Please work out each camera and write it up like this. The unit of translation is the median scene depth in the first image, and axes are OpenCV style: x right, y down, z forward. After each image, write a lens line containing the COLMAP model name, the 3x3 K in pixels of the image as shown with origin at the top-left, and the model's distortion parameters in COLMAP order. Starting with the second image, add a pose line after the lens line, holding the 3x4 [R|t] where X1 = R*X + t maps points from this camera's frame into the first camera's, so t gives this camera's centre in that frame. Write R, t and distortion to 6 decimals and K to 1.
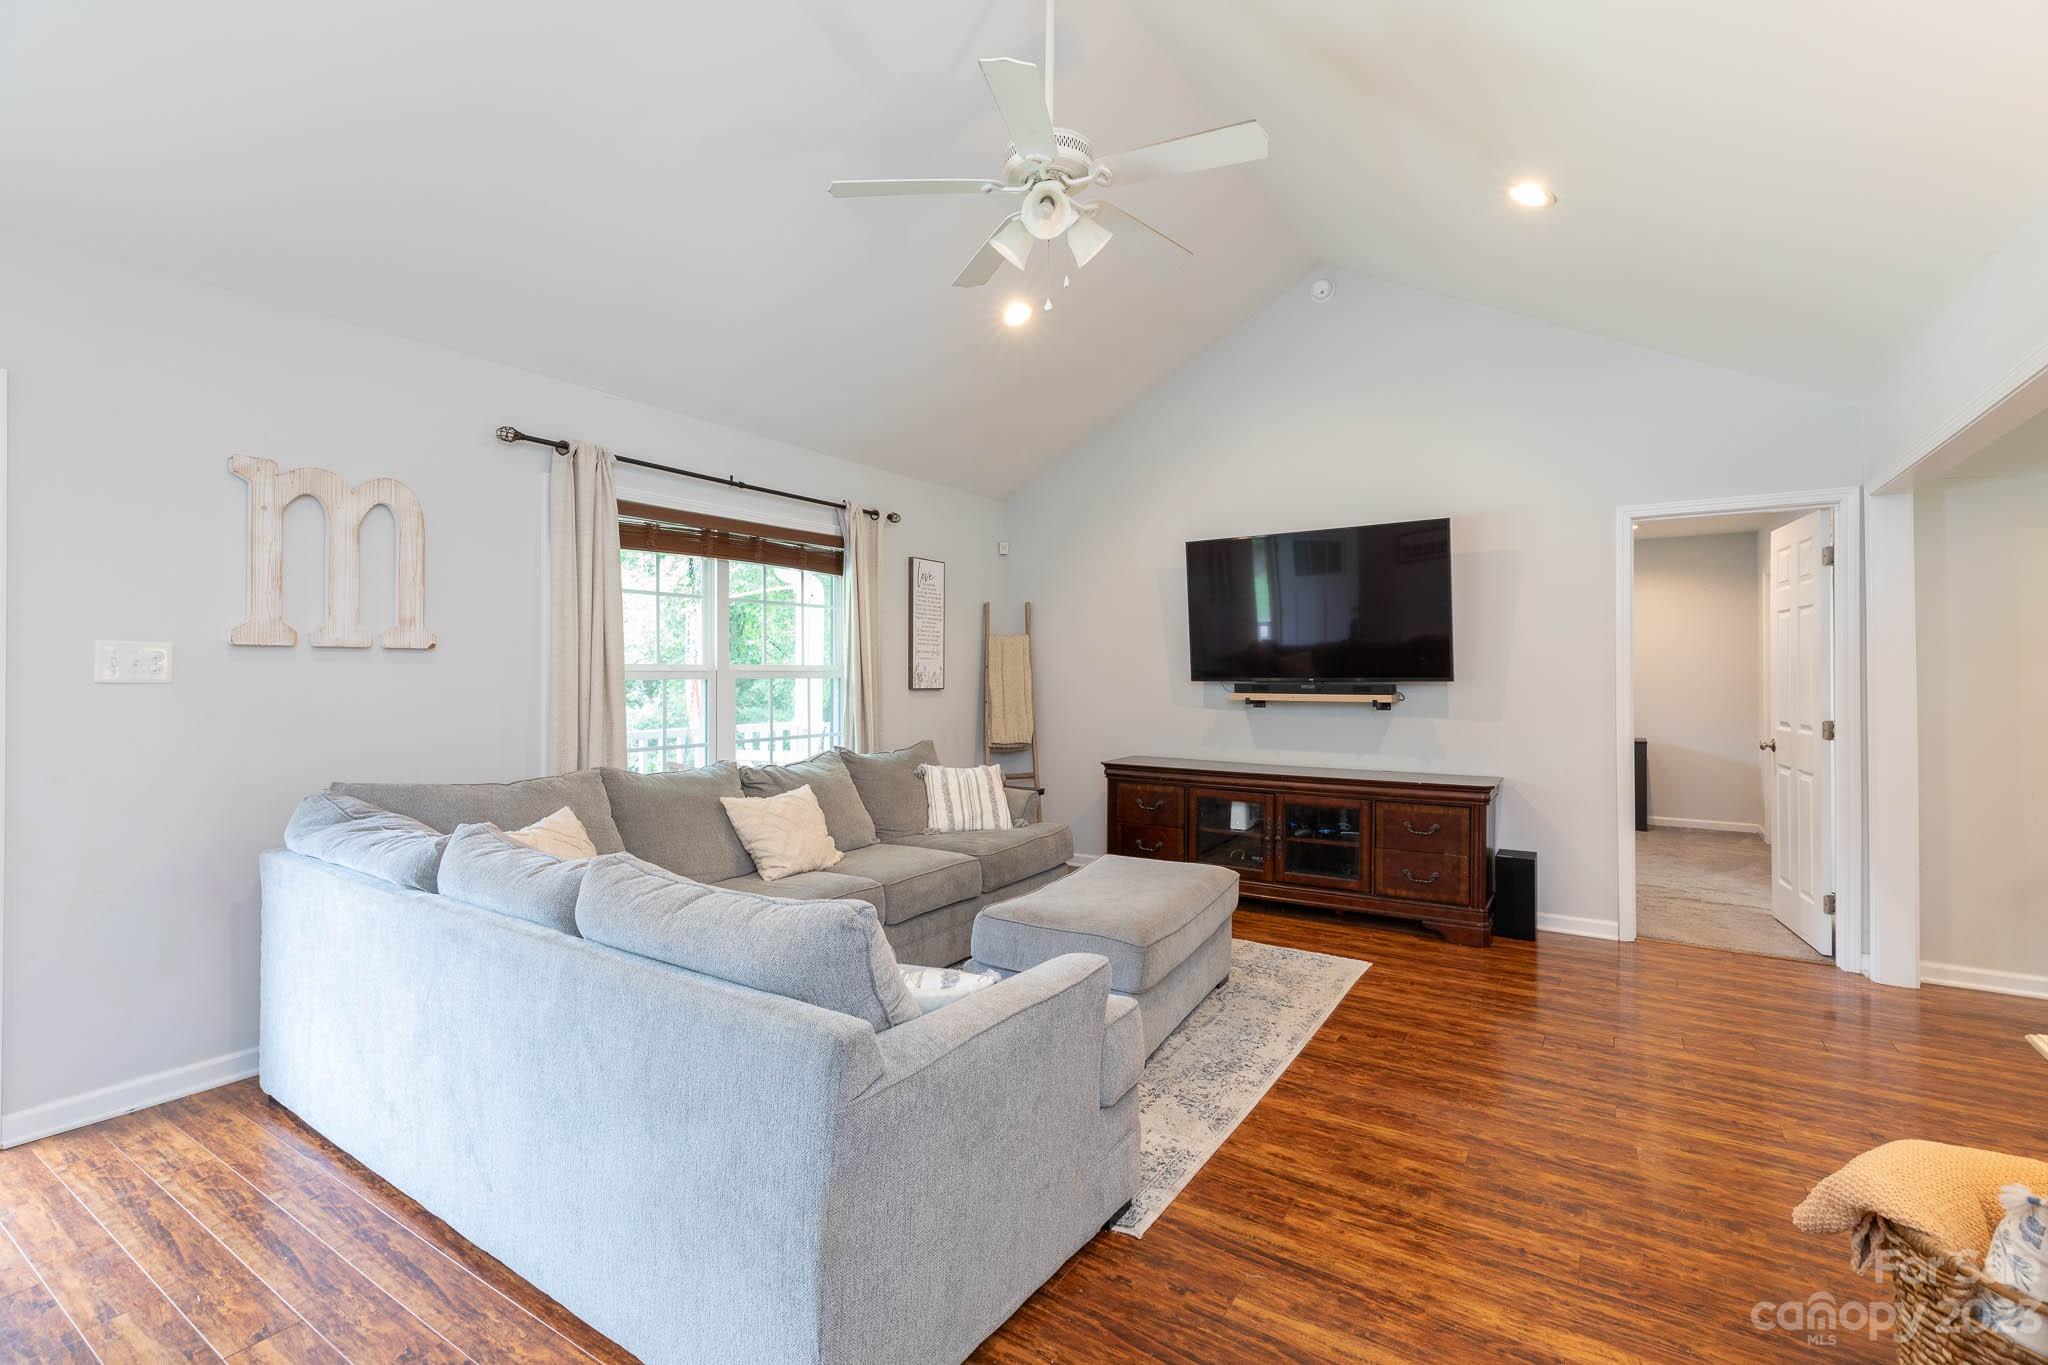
lens RADIAL K [[943.9, 0, 1024.0], [0, 943.9, 682.5], [0, 0, 1]] dist [0.001286, 0.000156]
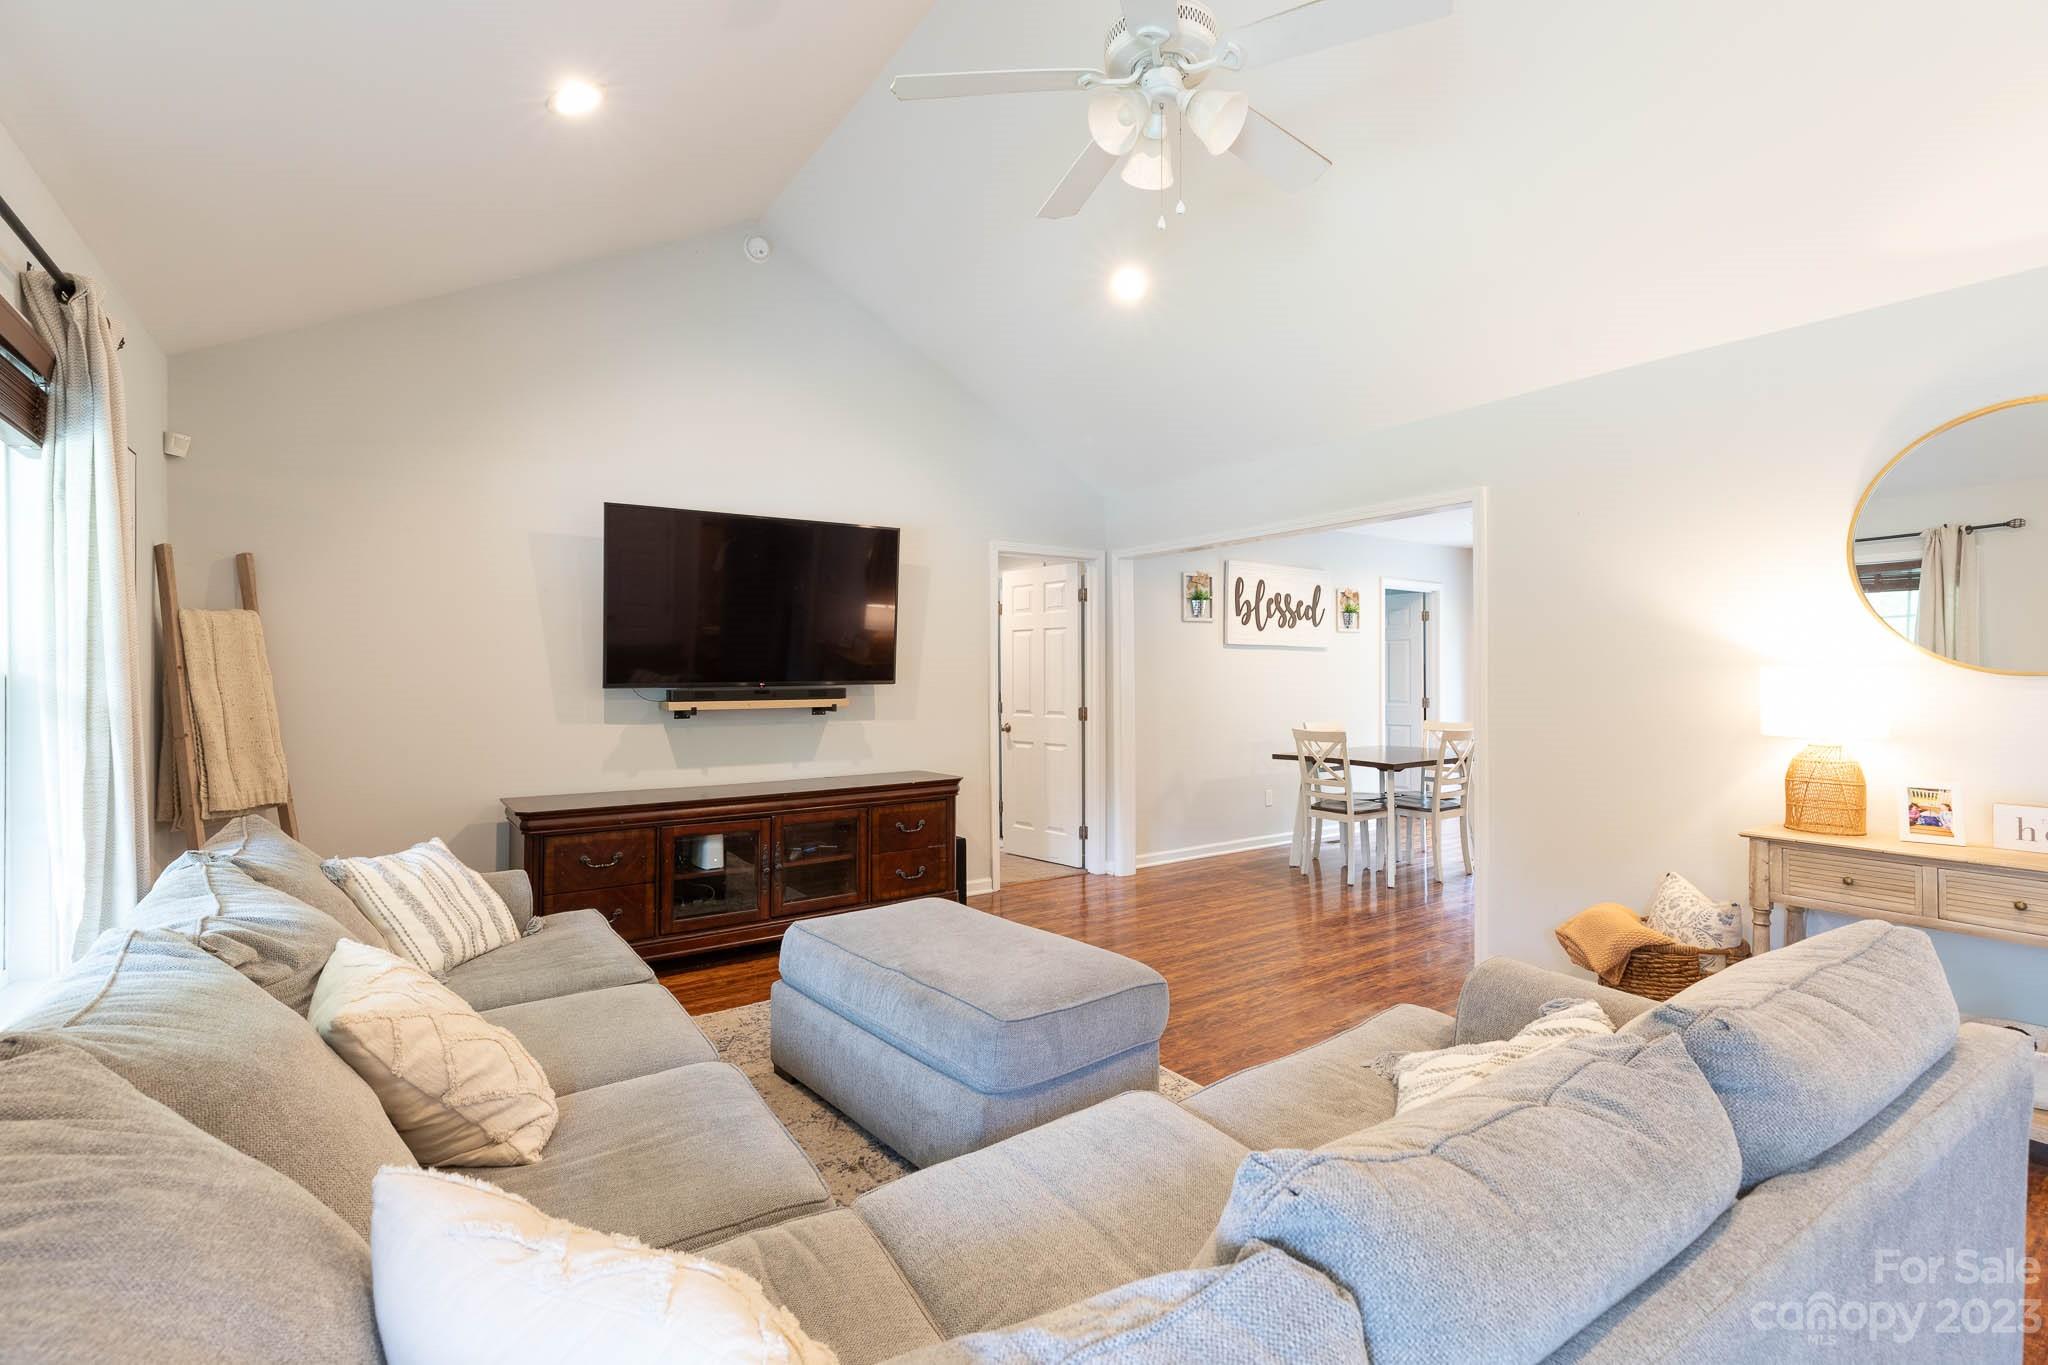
lens RADIAL K [[919.3, 0, 1035.4], [0, 919.3, 682.1], [0, 0, 1]] dist [0.002226, -0.000022]
pose [[0.355666, -0.012051, 0.934535, -0.448212], [0.007433, 0.999922, 0.010065, -0.012524], [-0.934583, 0.003367, 0.355728, 0.483525]]
